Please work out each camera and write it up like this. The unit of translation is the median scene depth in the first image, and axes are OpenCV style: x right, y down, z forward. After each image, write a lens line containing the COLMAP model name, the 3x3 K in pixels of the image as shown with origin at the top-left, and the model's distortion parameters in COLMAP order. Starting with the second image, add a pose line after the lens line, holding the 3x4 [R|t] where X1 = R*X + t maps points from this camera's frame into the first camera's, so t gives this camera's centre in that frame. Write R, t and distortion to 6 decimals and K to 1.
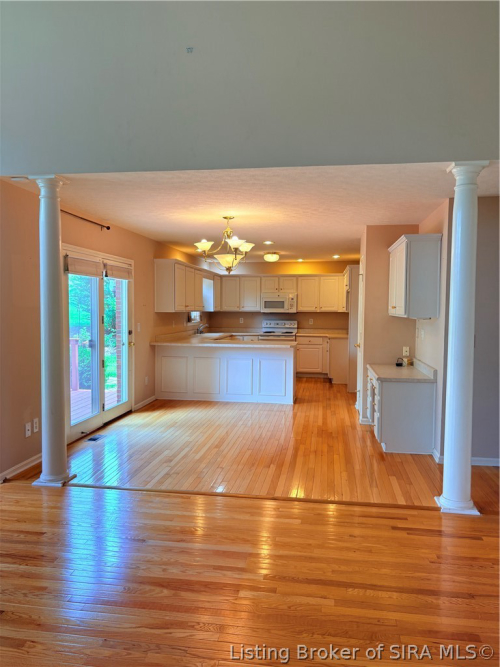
lens RADIAL K [[510.9, 0, 250.0], [0, 510.9, 333.5], [0, 0, 1]] dist [0.042986, -0.000448]
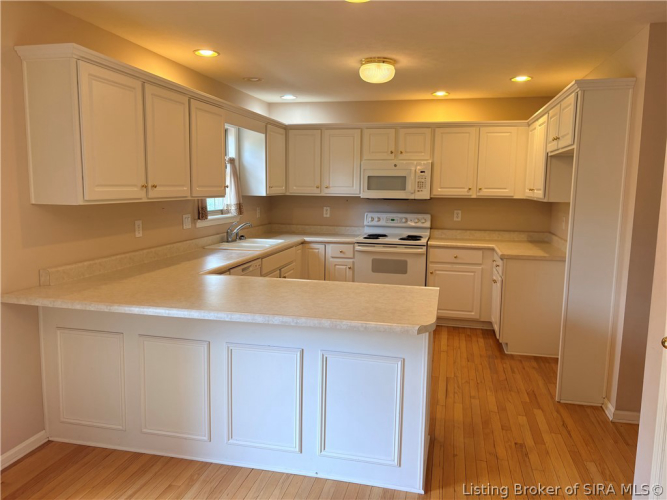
lens RADIAL K [[510.9, 0, 333.5], [0, 510.9, 250.0], [0, 0, 1]] dist [0.042986, -0.000448]
pose [[0.996914, 0.015704, -0.076919, 0.034879], [-0.009771, 0.996990, 0.076913, -0.028487], [0.077895, -0.075925, 0.994066, 0.480964]]
